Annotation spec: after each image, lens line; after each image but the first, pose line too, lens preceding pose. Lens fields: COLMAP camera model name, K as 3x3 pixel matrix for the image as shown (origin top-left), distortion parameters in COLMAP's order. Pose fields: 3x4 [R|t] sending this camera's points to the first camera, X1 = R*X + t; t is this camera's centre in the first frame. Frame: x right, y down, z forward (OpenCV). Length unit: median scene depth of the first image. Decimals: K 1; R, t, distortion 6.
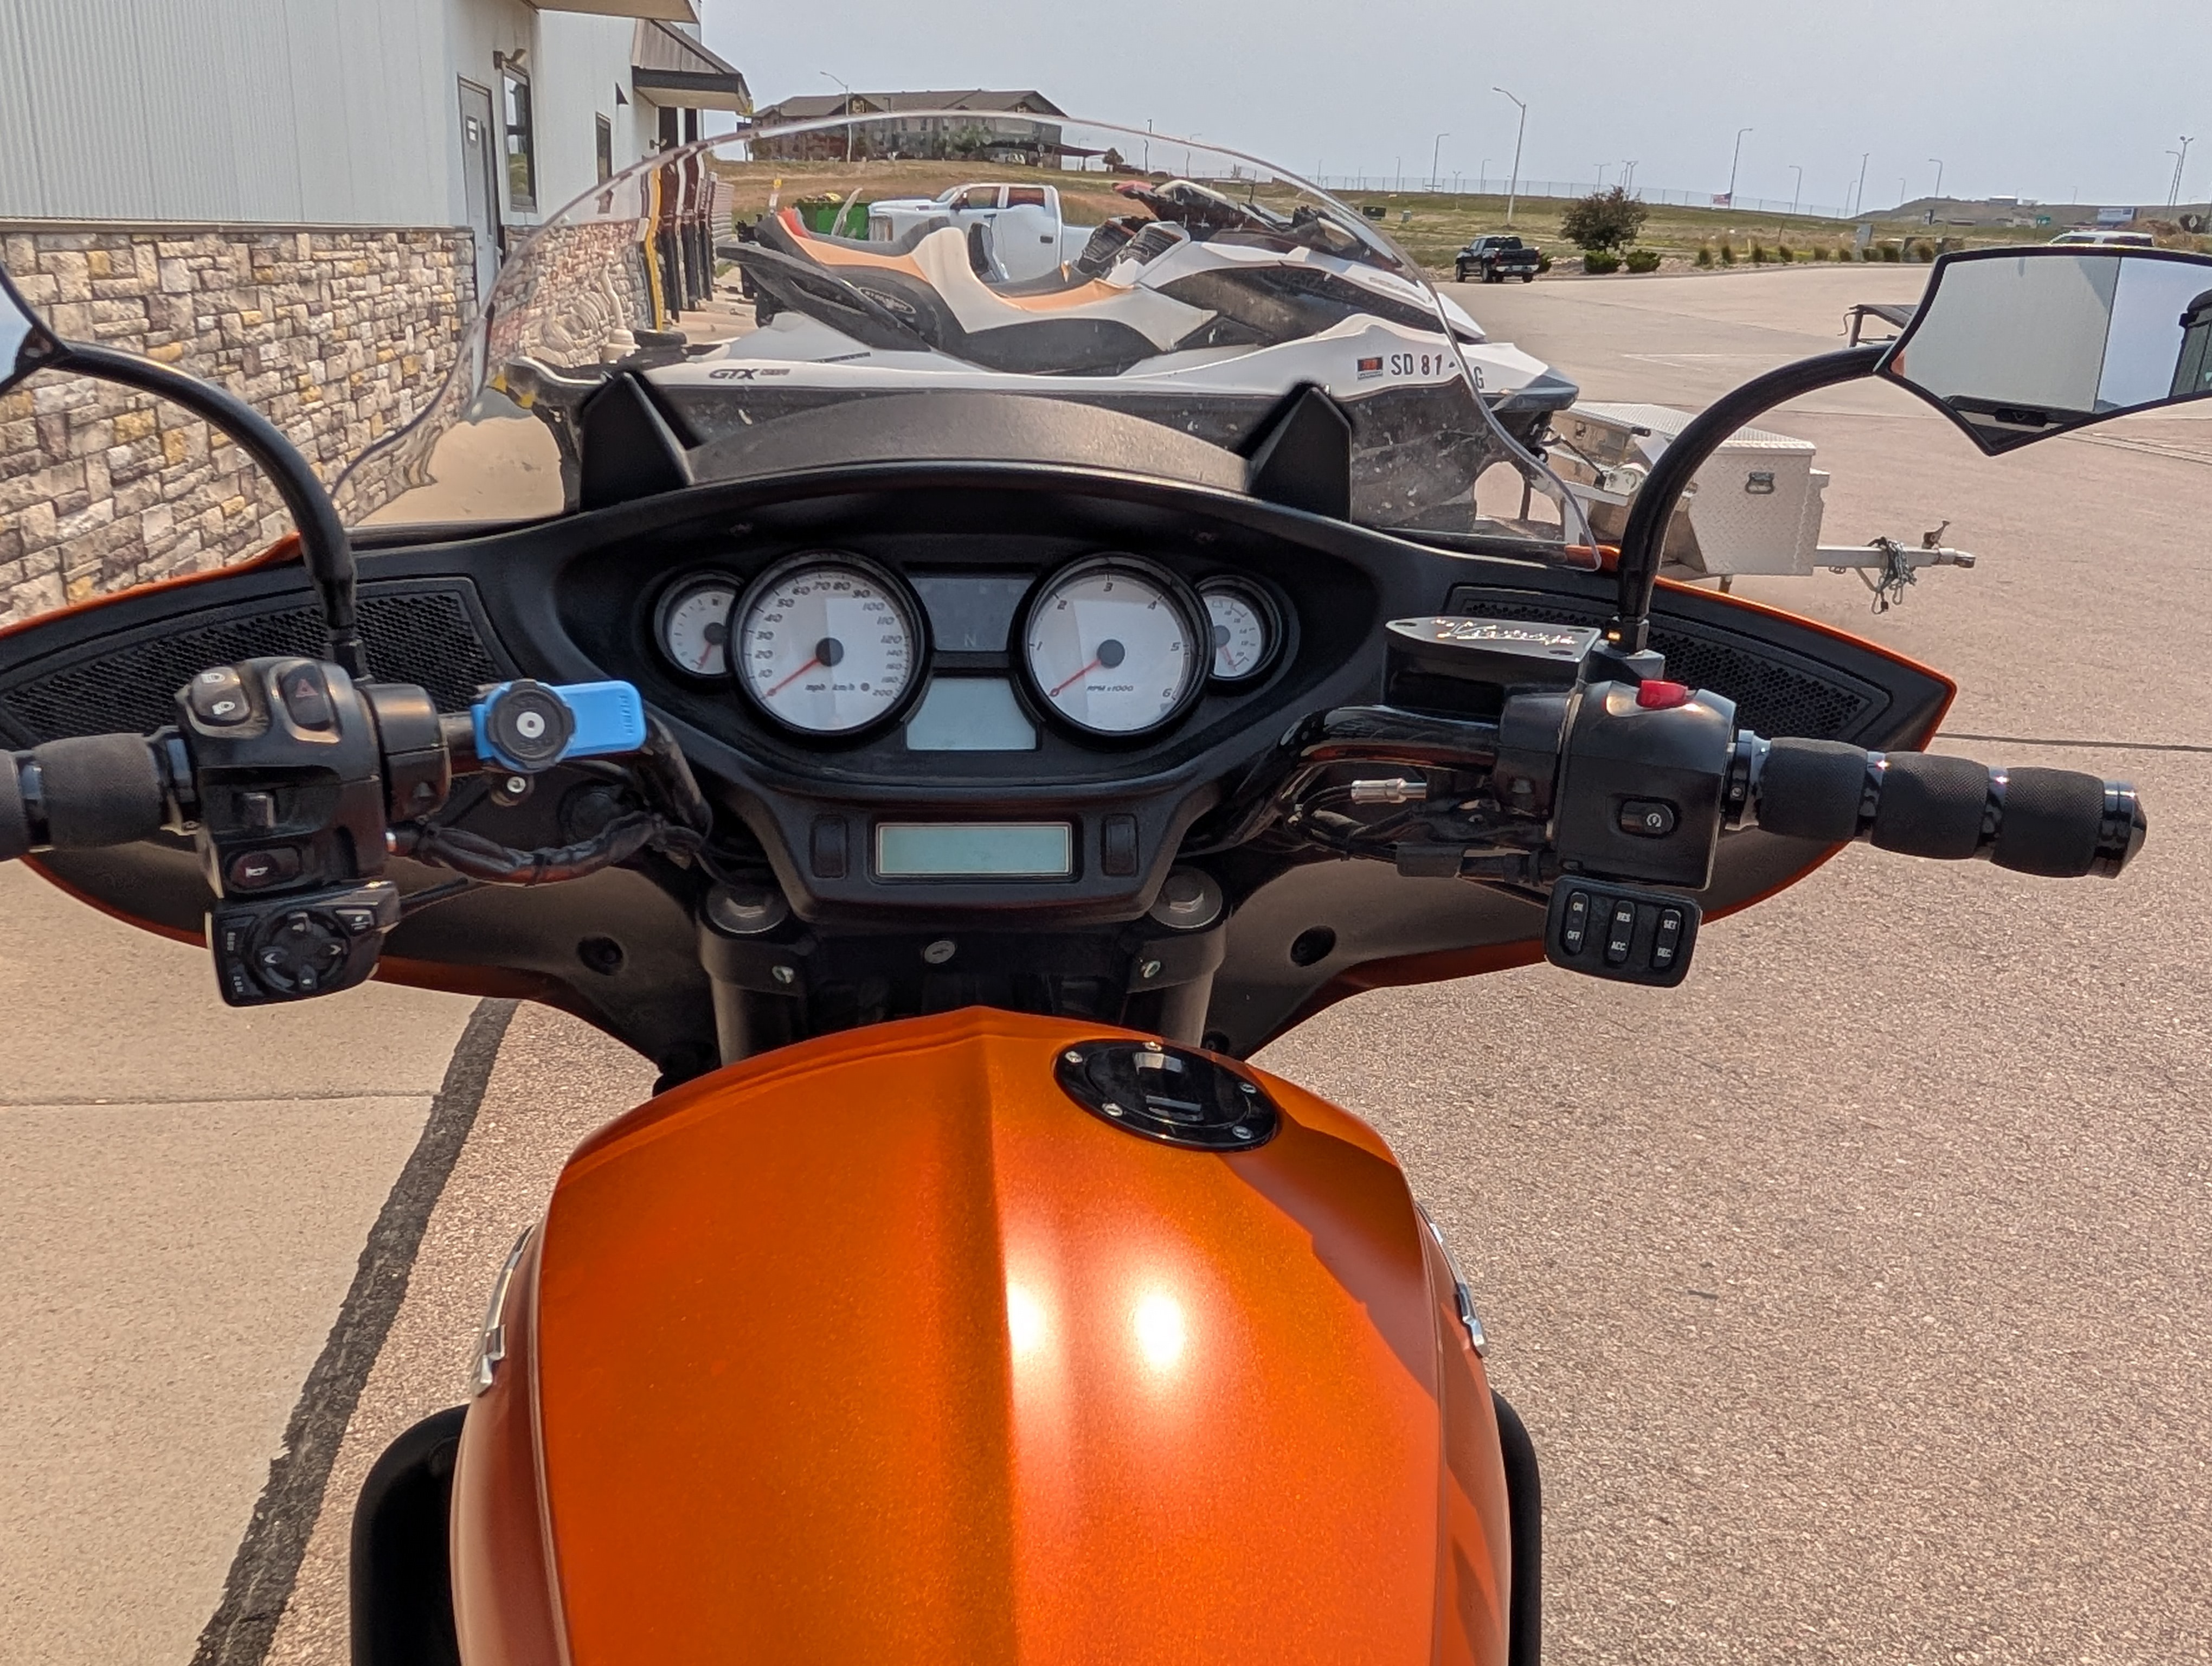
lens RADIAL K [[1822.5, 0, 1106.0], [0, 1822.5, 833.0], [0, 0, 1]] dist [0.000245, 0.015015]
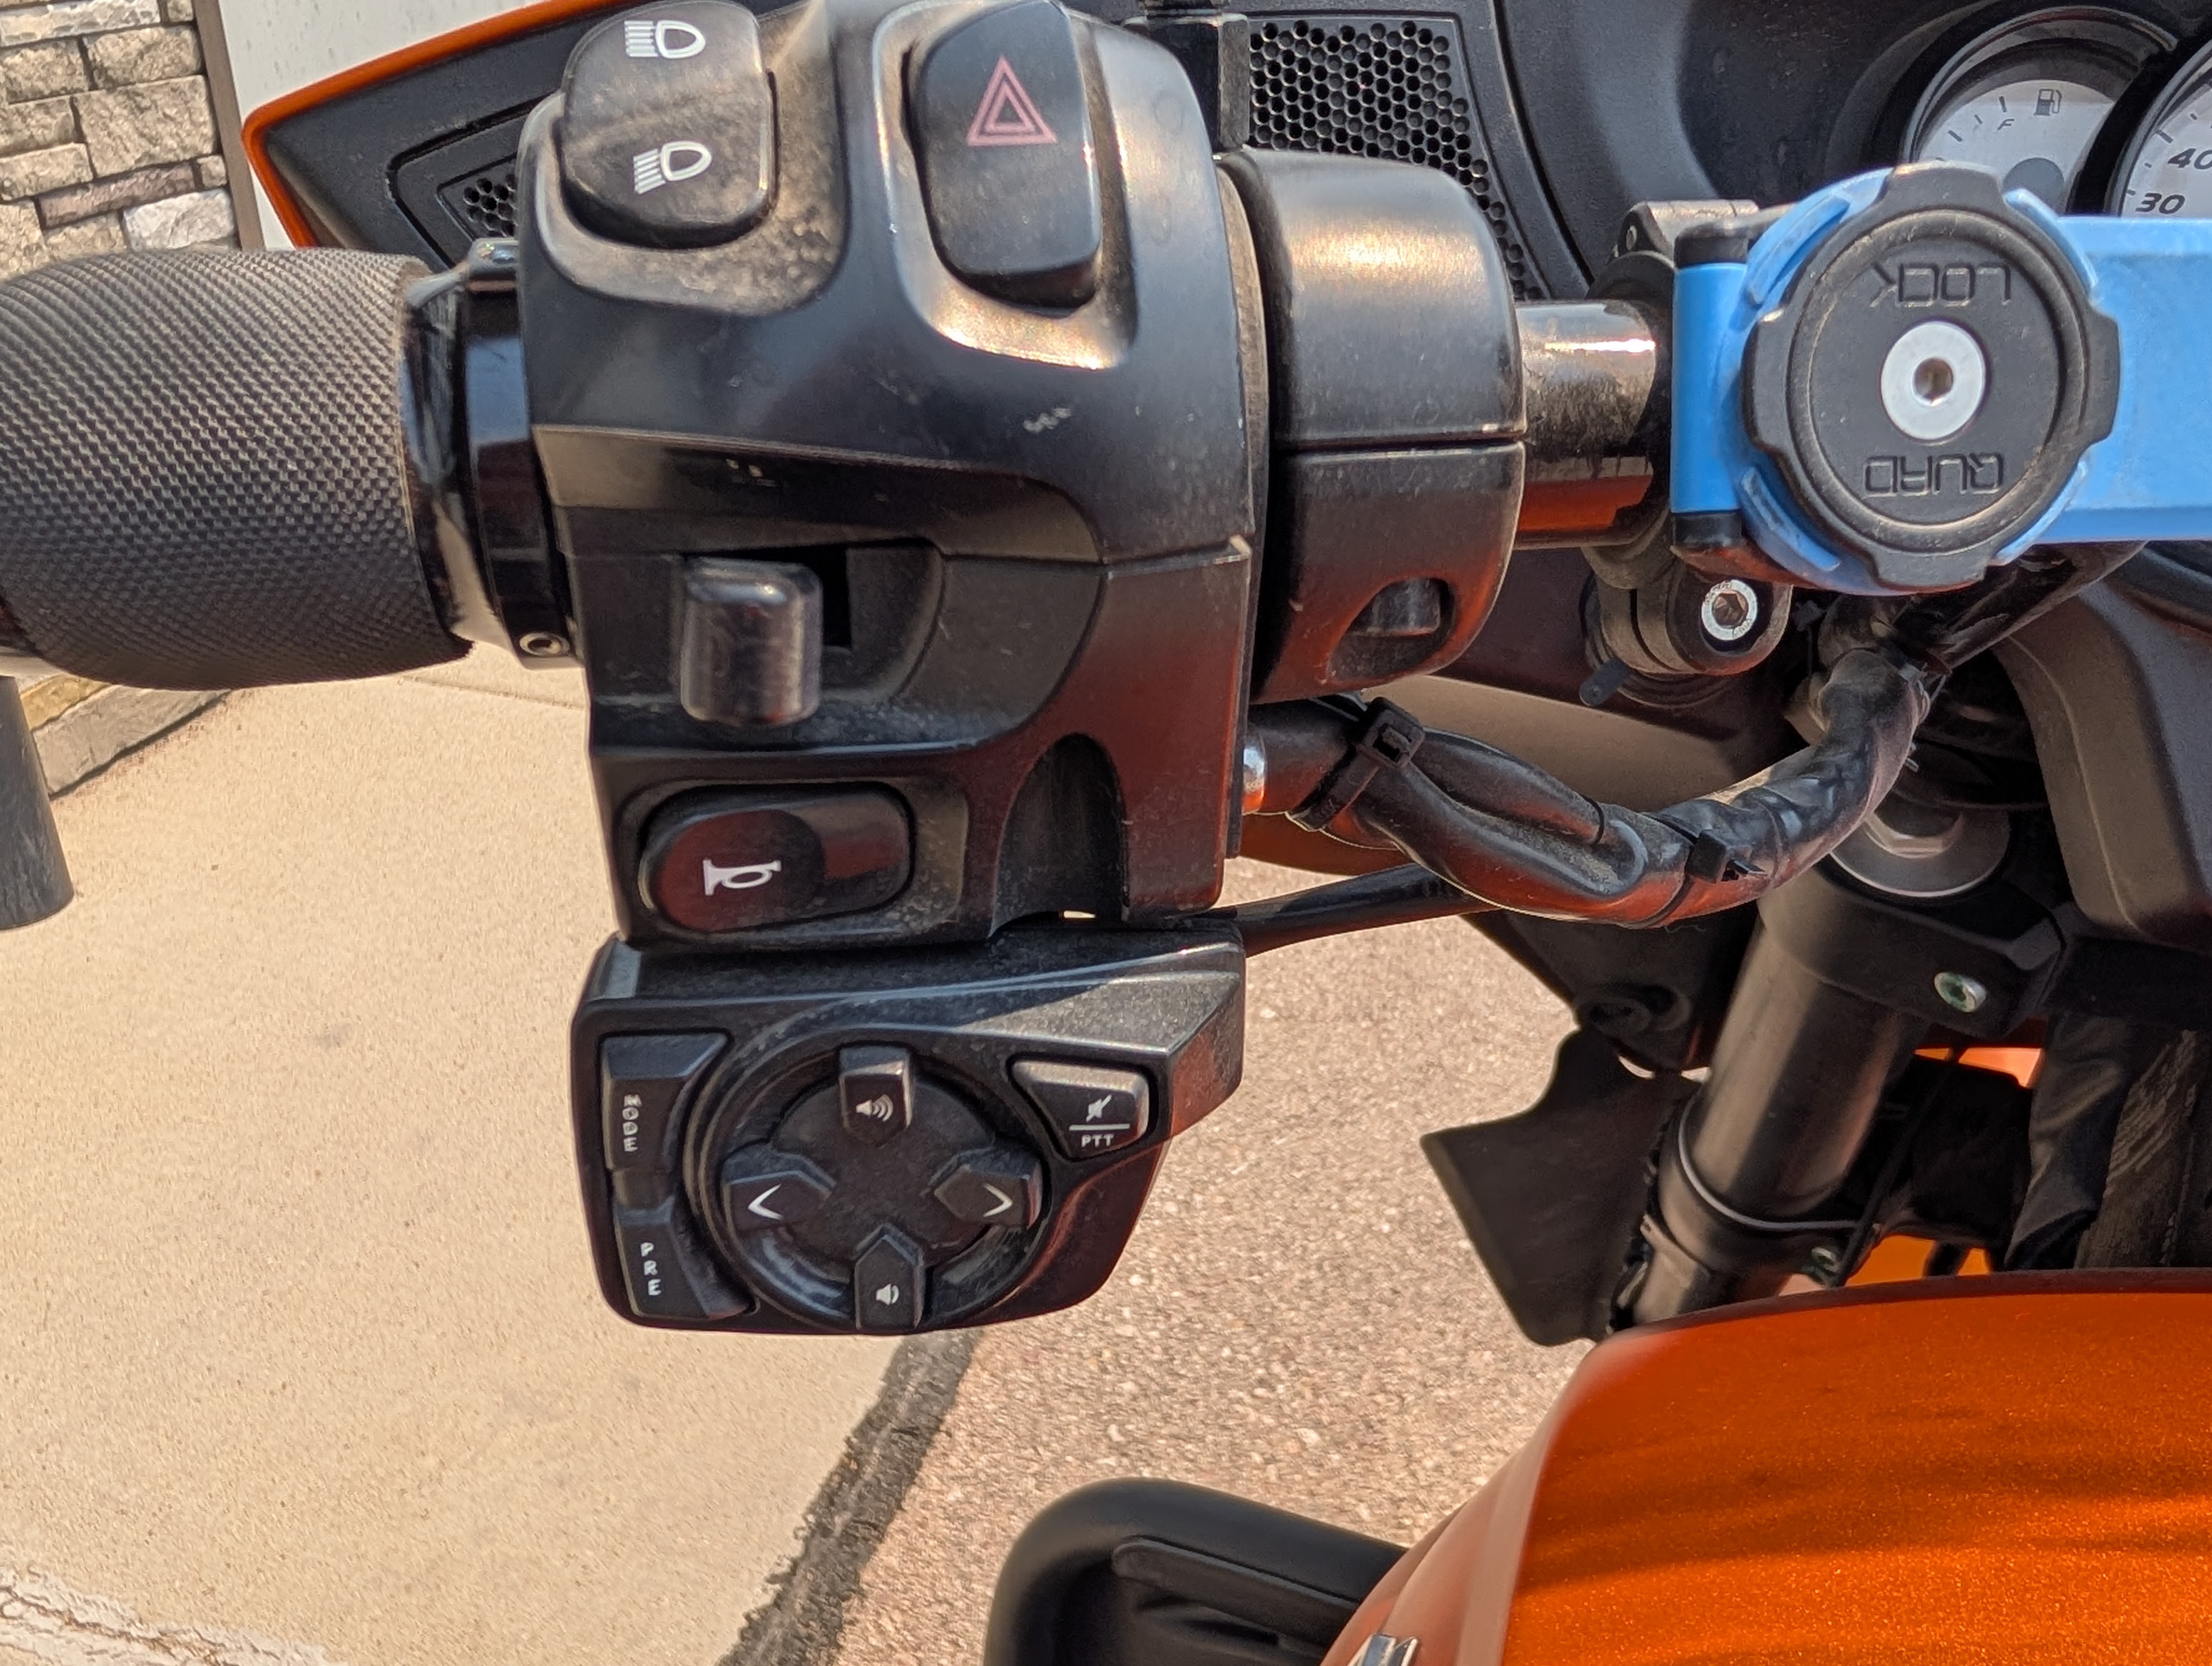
lens RADIAL K [[1829.8, 0, 1095.4], [0, 1829.8, 838.5], [0, 0, 1]] dist [-0.003327, 0.003515]
pose [[0.906938, 0.198649, -0.371487, -0.313922], [-0.128632, 0.970309, 0.204826, -0.038301], [0.401146, -0.137979, 0.905563, 0.753256]]
